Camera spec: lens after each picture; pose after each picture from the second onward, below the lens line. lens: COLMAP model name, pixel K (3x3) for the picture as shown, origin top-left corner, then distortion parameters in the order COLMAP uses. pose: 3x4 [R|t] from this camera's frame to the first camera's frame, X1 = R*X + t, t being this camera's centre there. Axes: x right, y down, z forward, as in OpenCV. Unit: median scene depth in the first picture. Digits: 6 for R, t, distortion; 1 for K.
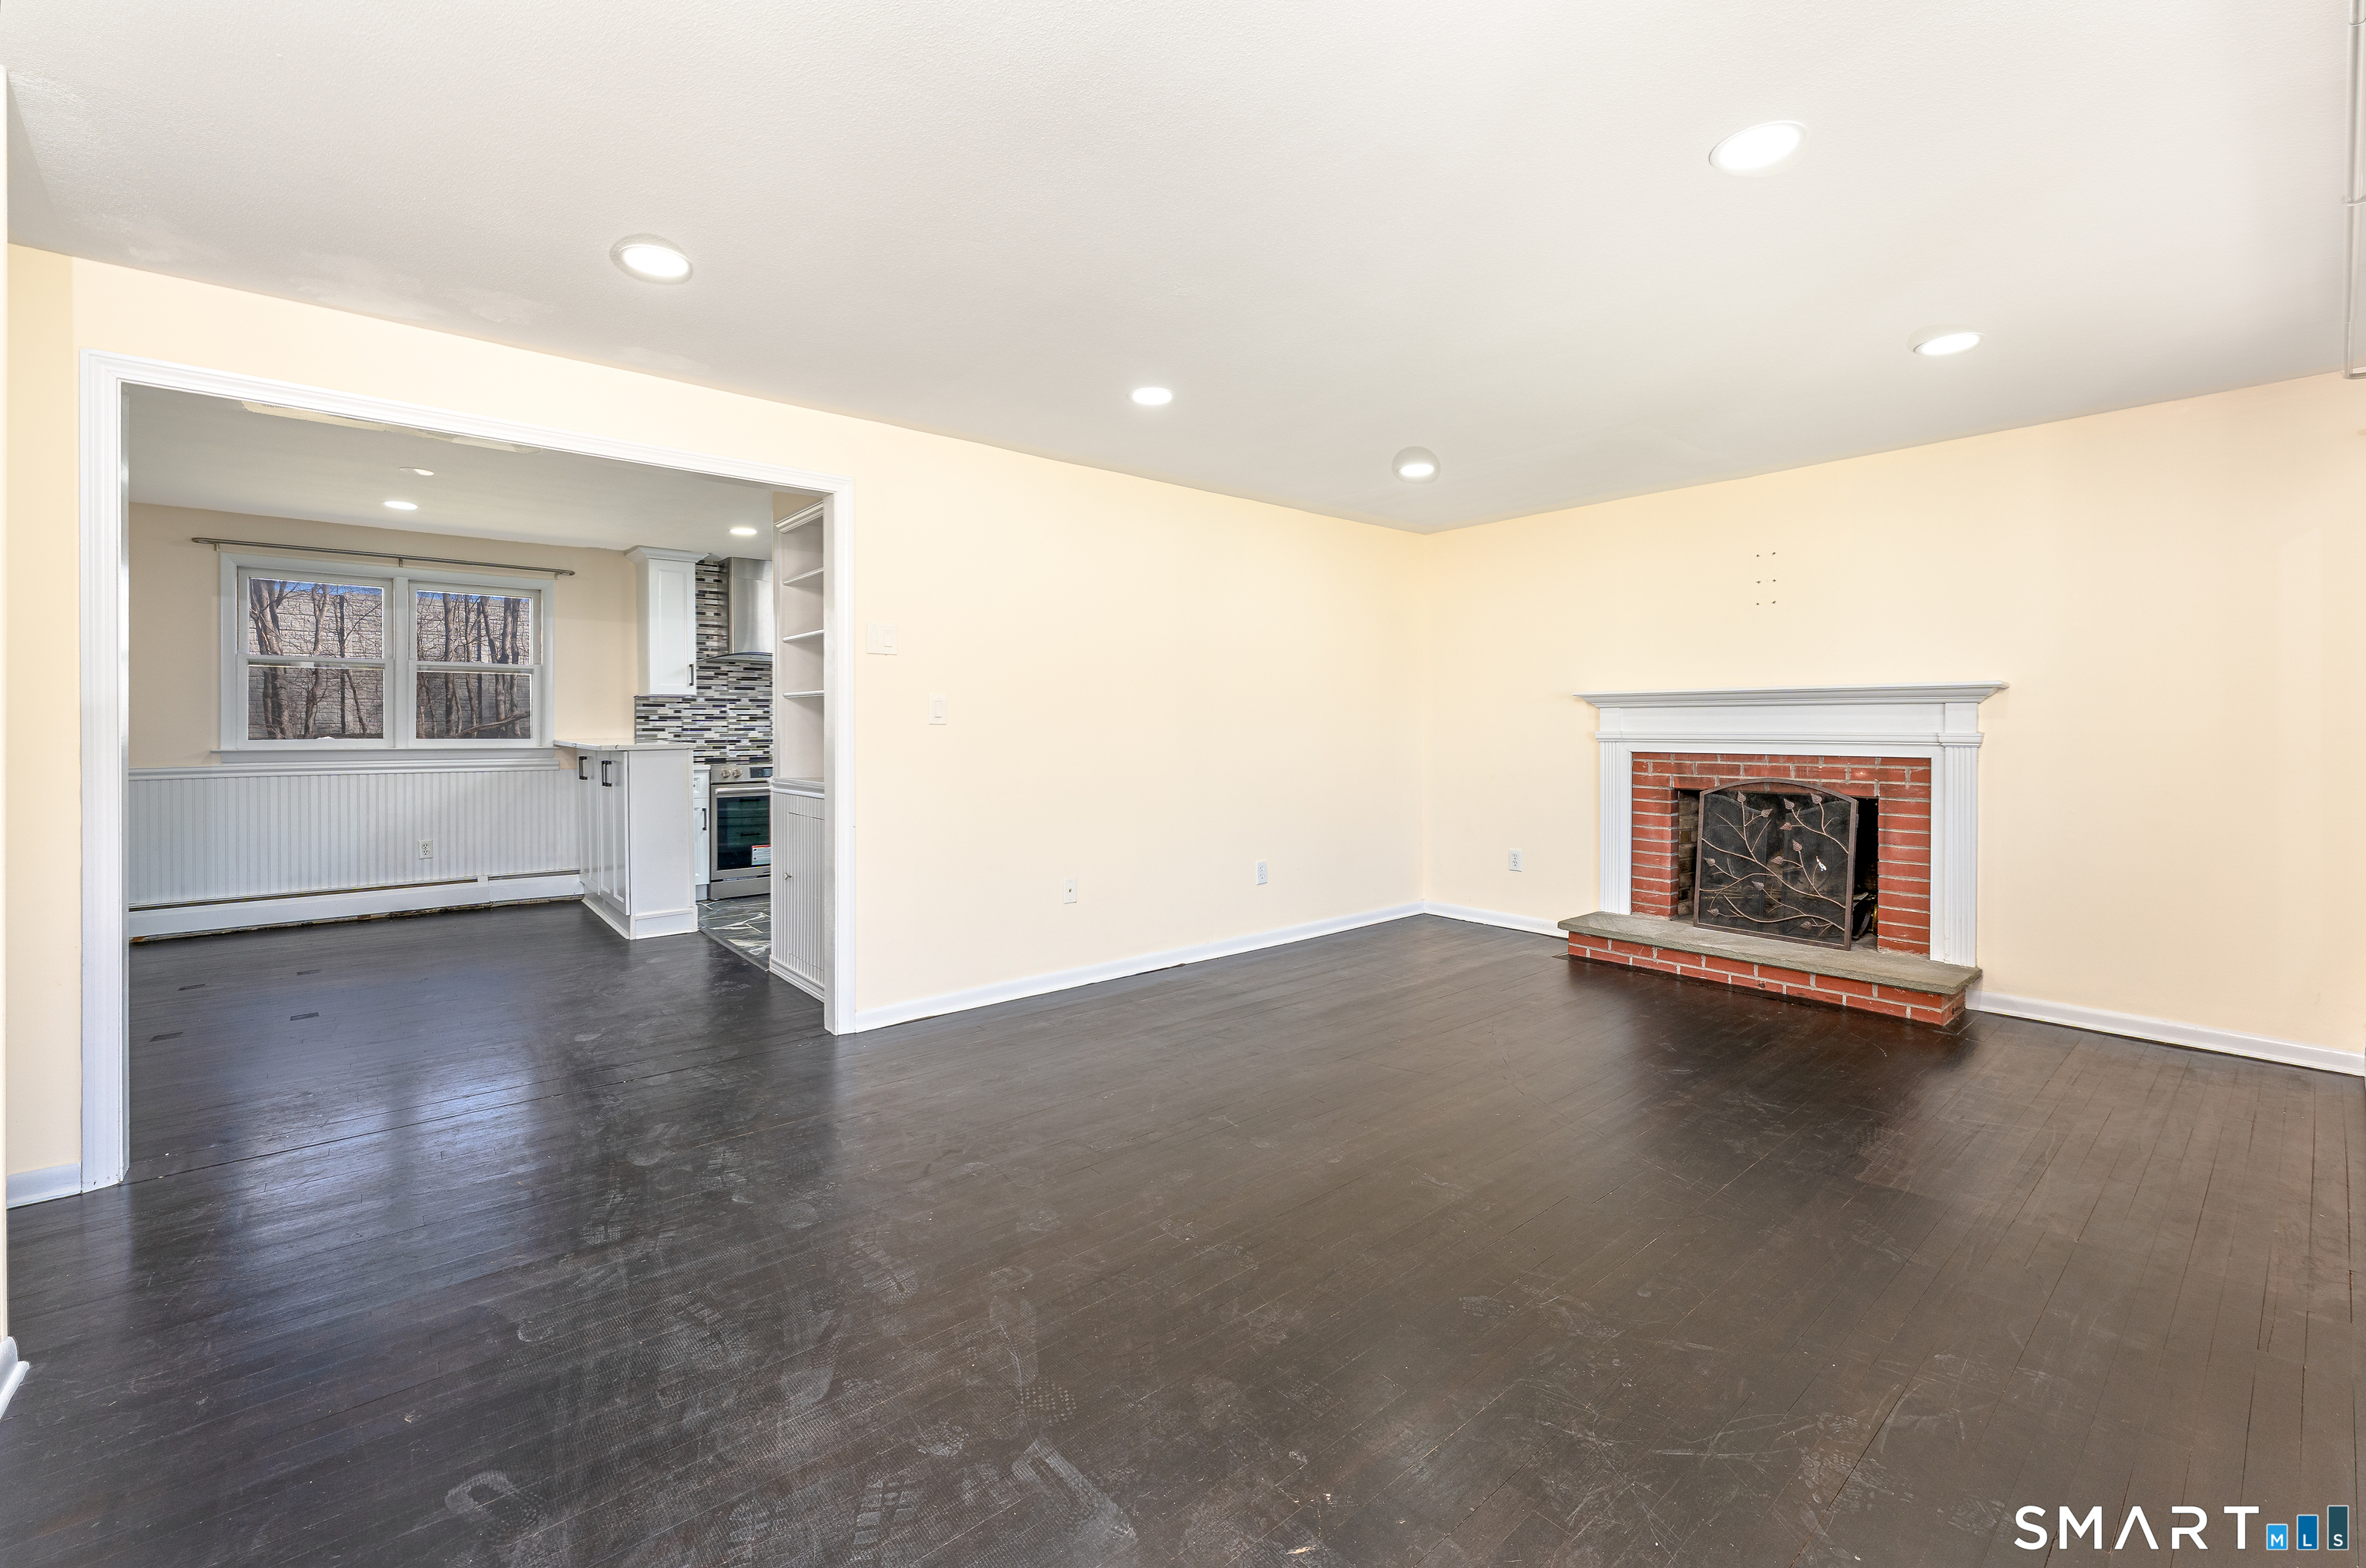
lens RADIAL K [[977.0, 0, 1175.5], [0, 977.0, 726.9], [0, 0, 1]] dist [0.000763, 0.000339]
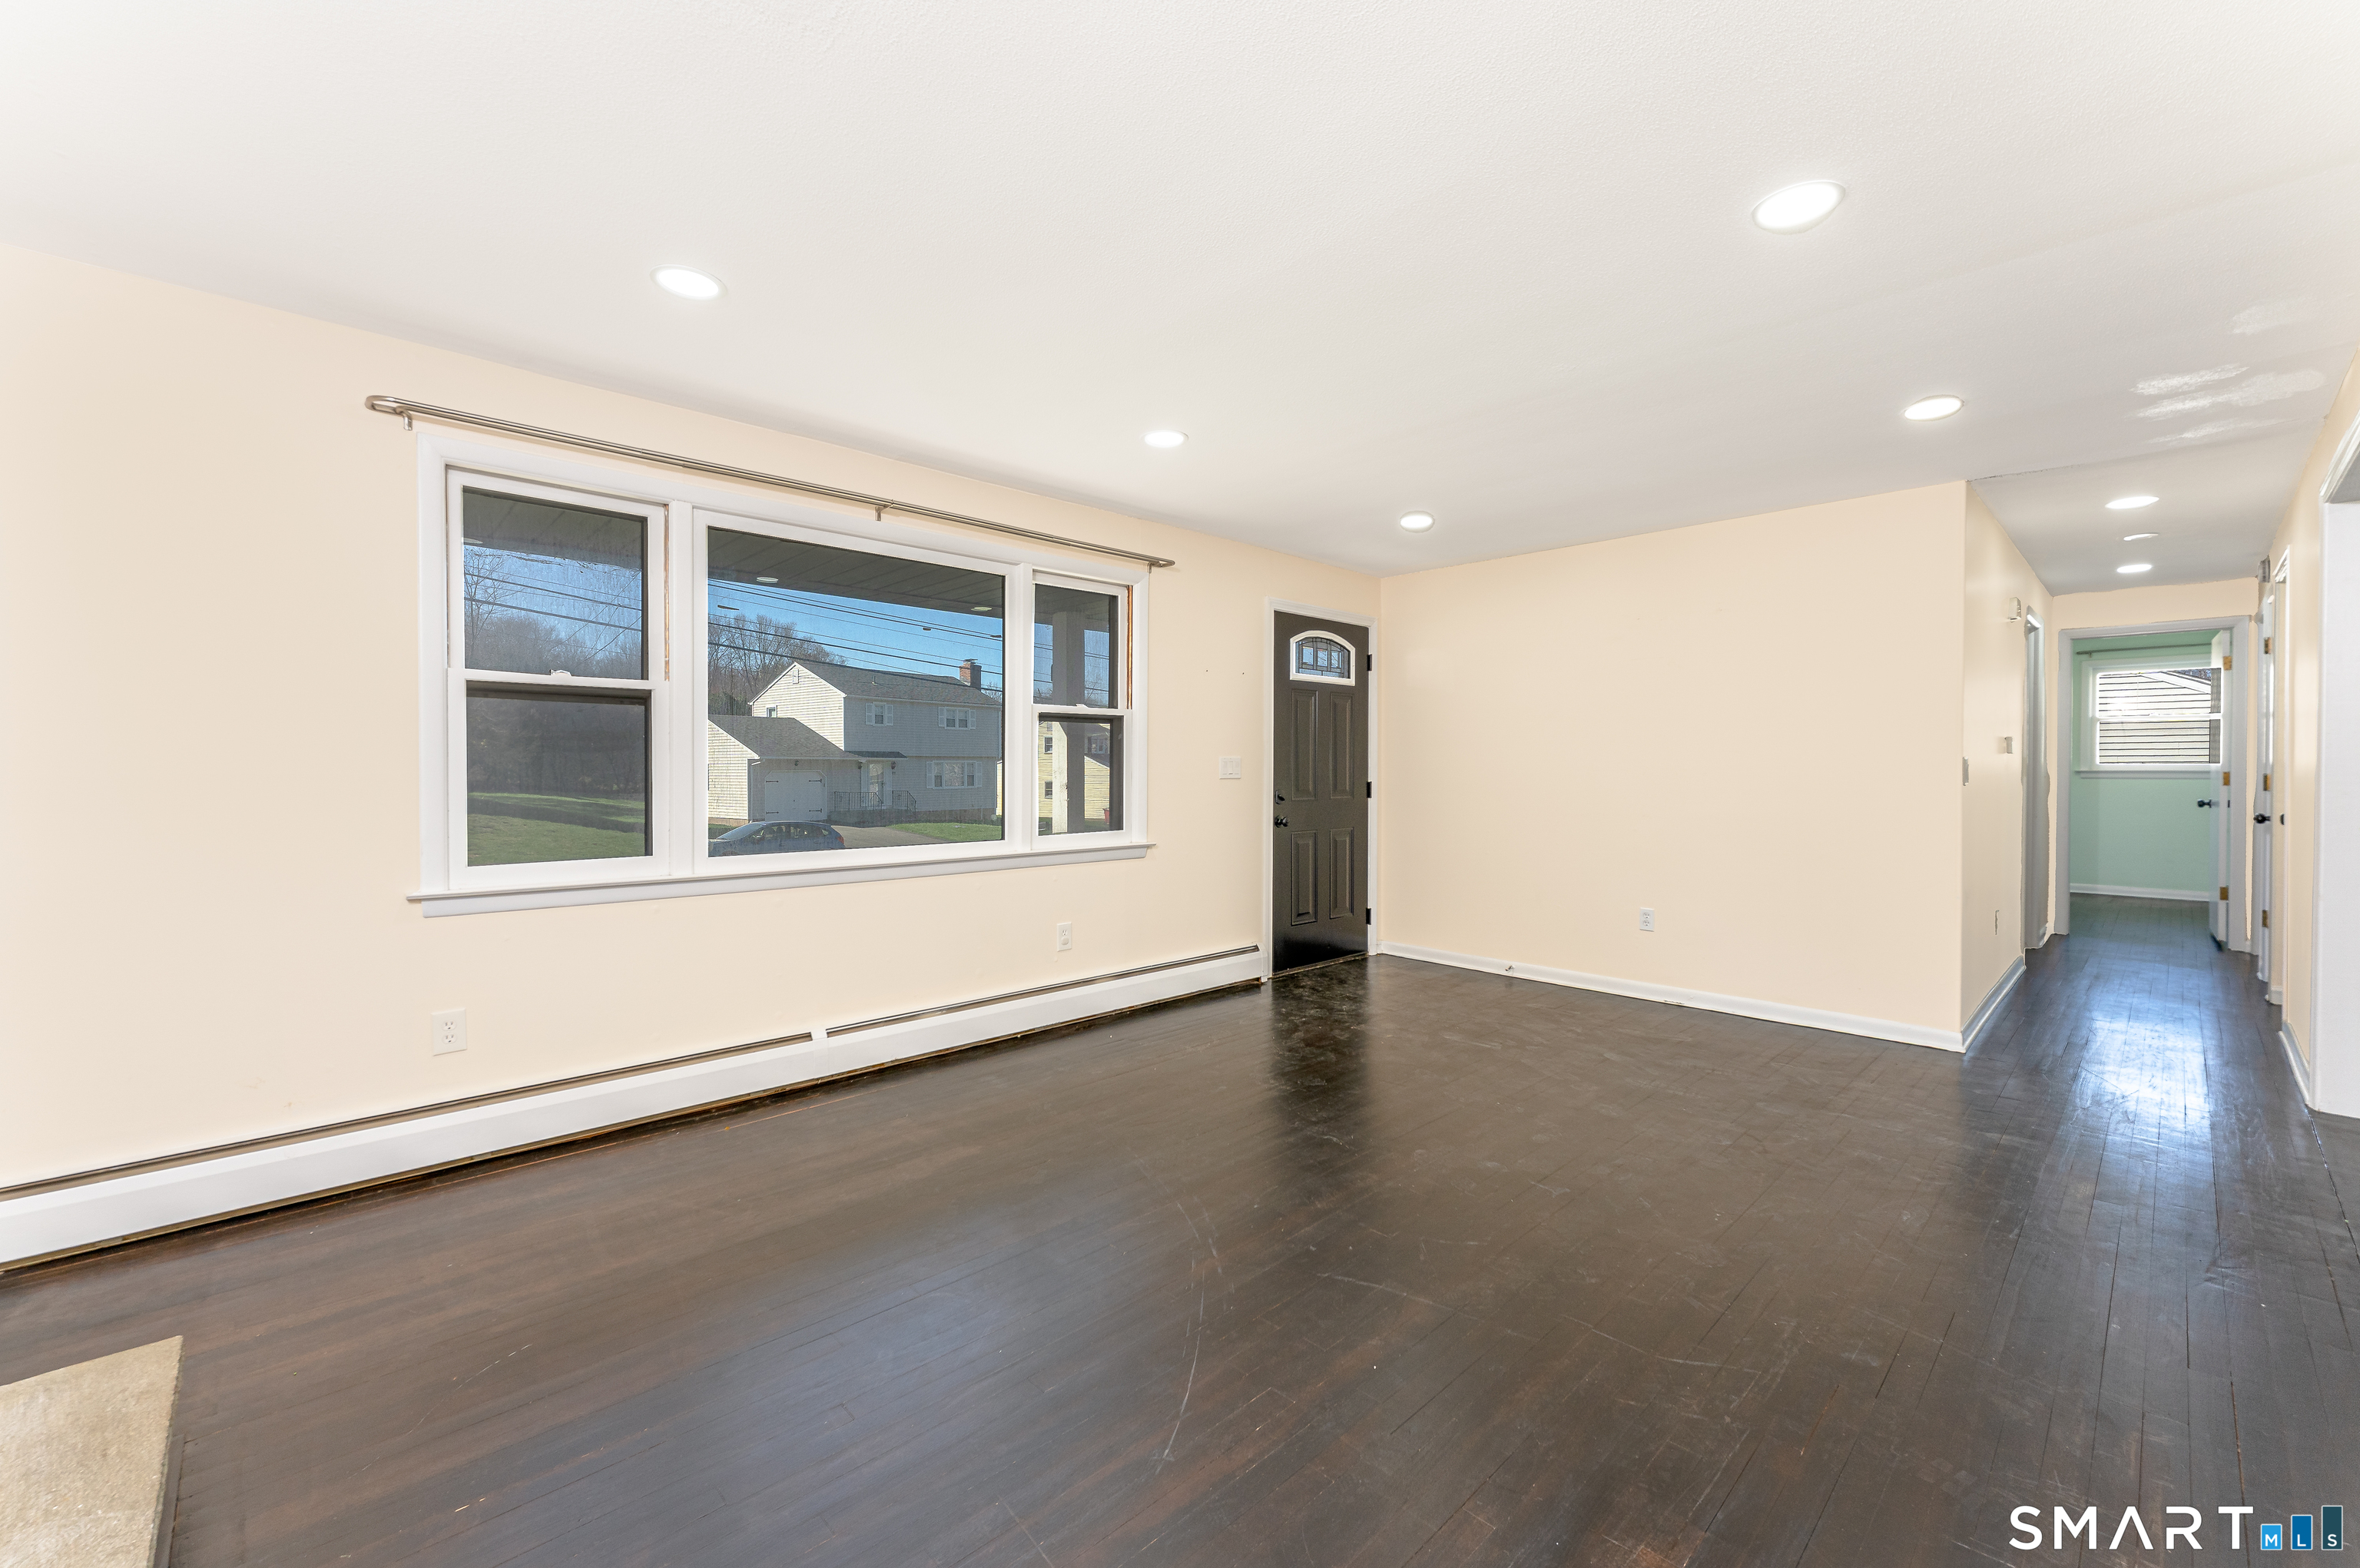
lens RADIAL K [[945.0, 0, 1180.0], [0, 945.0, 784.0], [0, 0, 1]] dist [0.000254, 0.000055]
pose [[-0.998333, 0.000287, -0.057722, 0.292253], [-0.000856, 0.999804, 0.019778, -0.001204], [0.057716, 0.019794, -0.998137, 1.197884]]
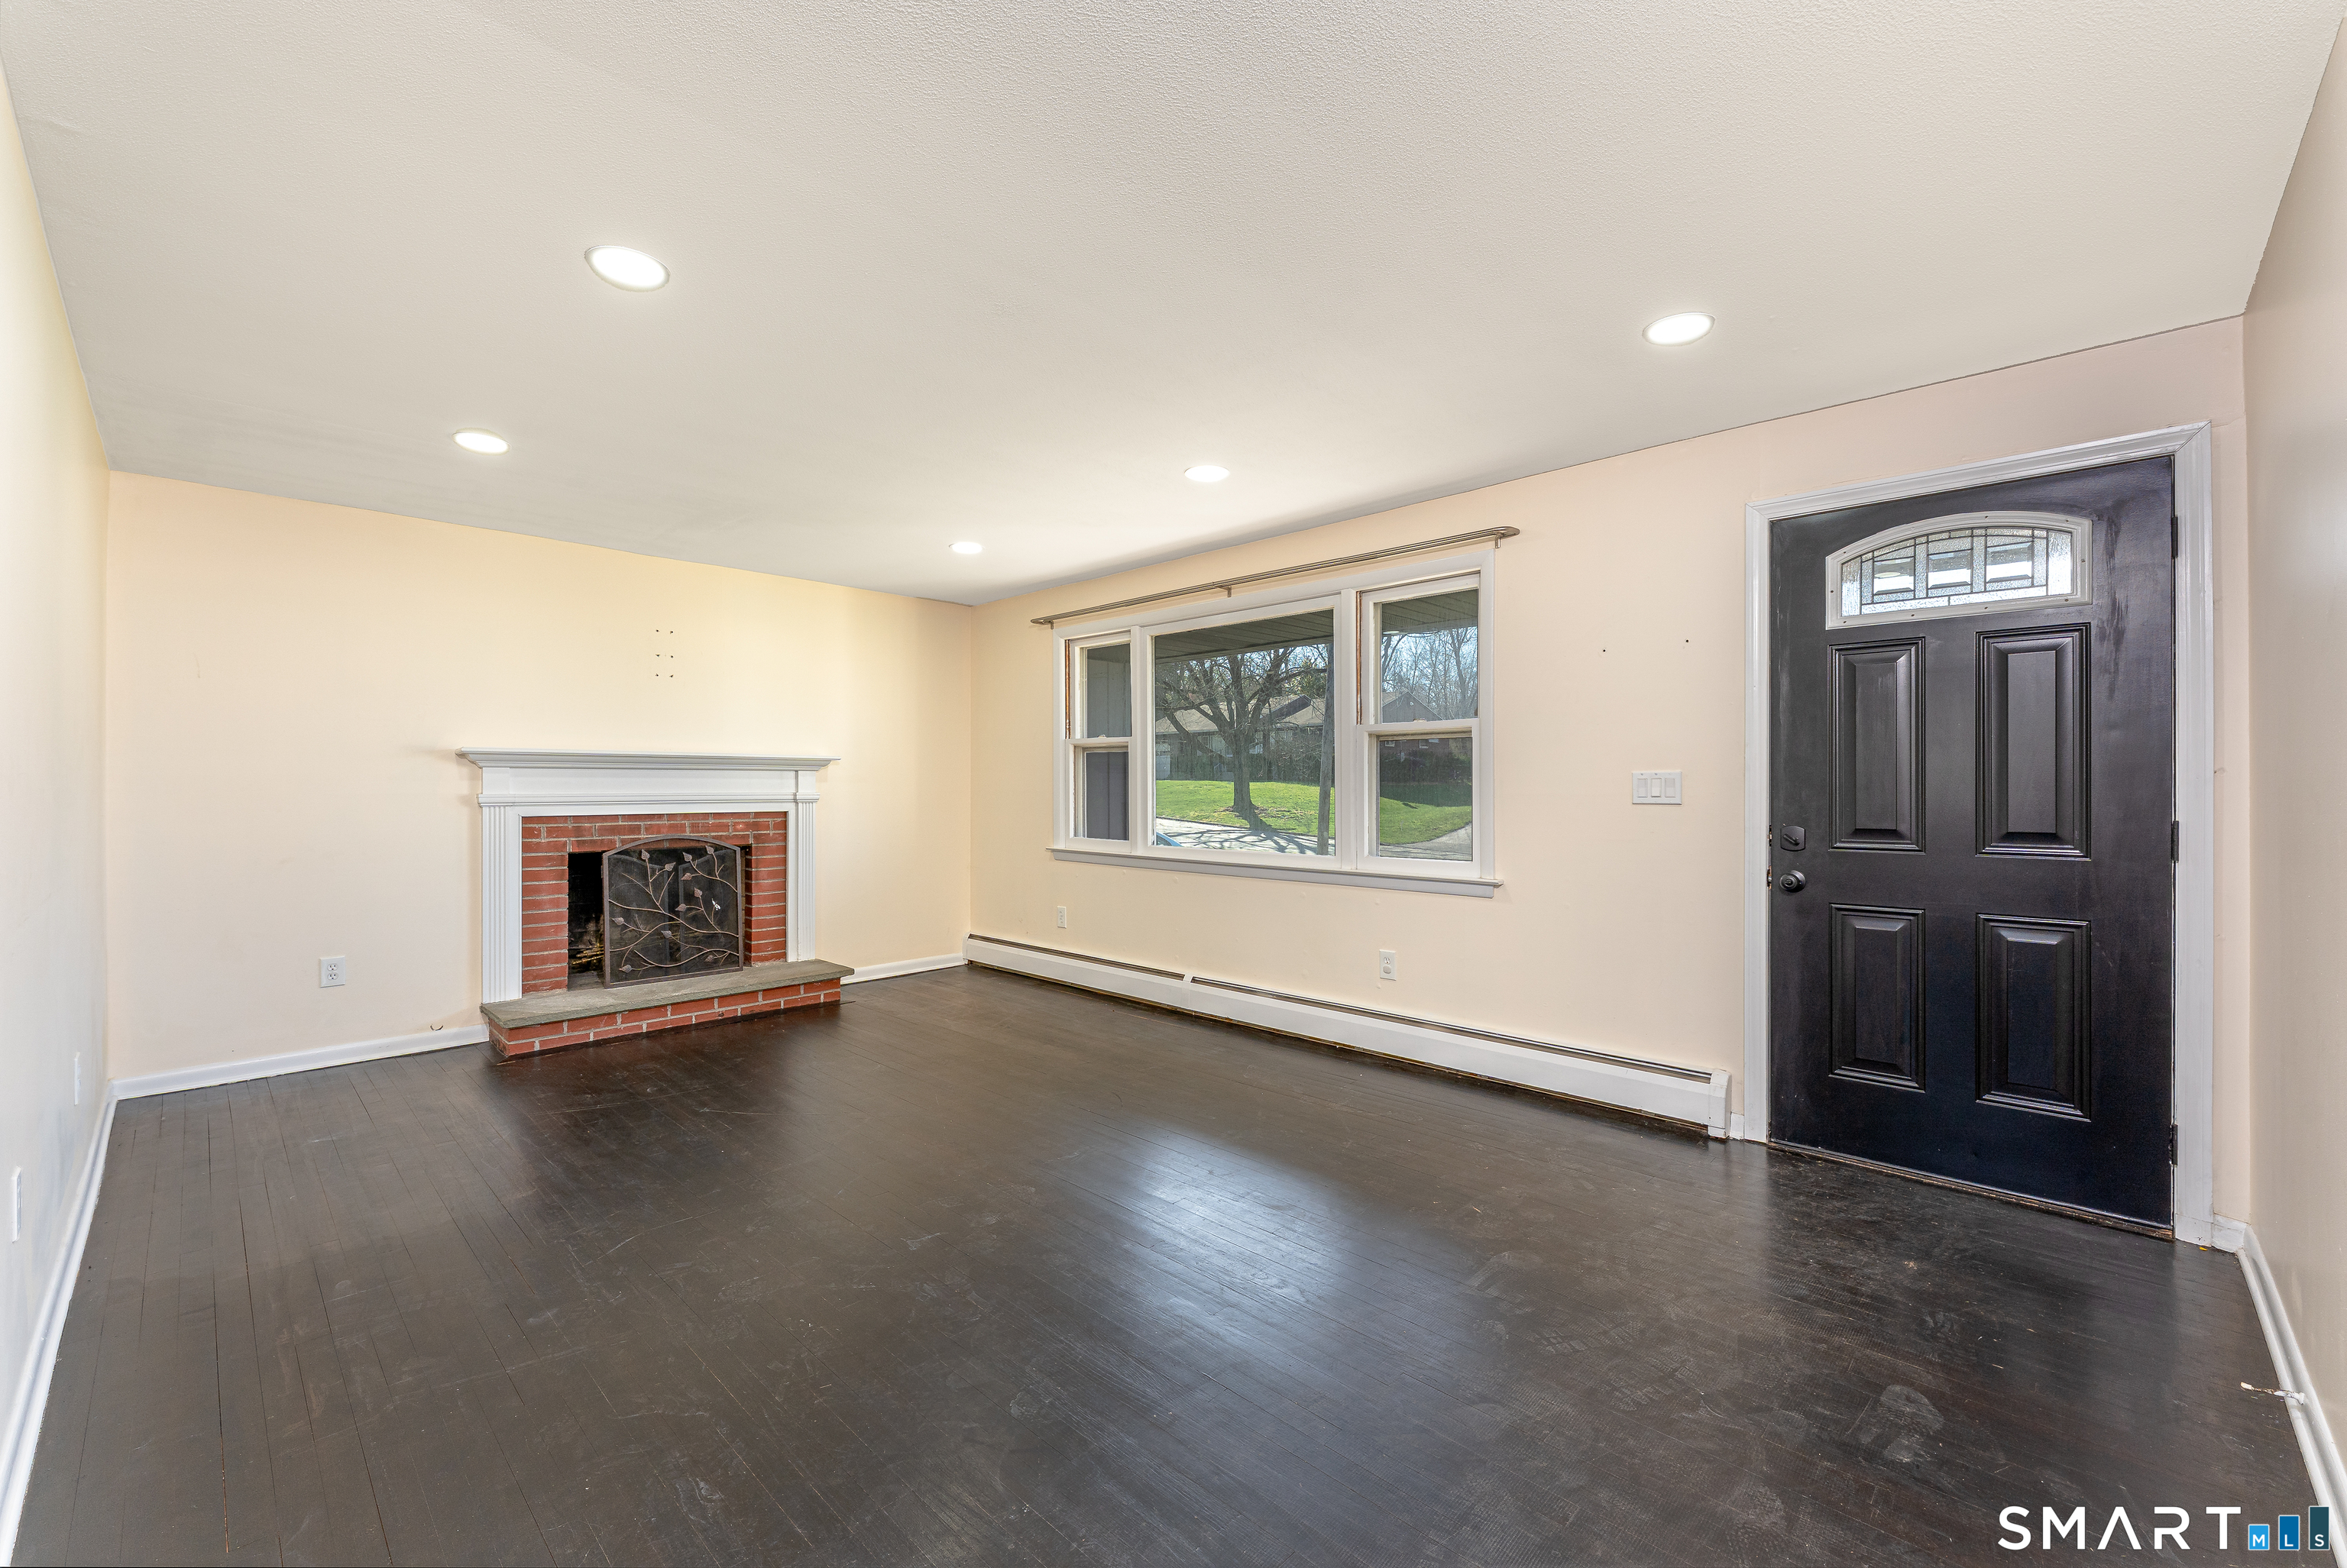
lens RADIAL K [[942.7, 0, 1173.5], [0, 942.7, 784.0], [0, 0, 1]] dist [-0.002135, -0.000128]
pose [[-0.101929, 0.003724, 0.994785, -0.515763], [0.003085, 0.999989, -0.003427, 0.000101], [-0.994787, 0.002720, -0.101939, 0.549721]]
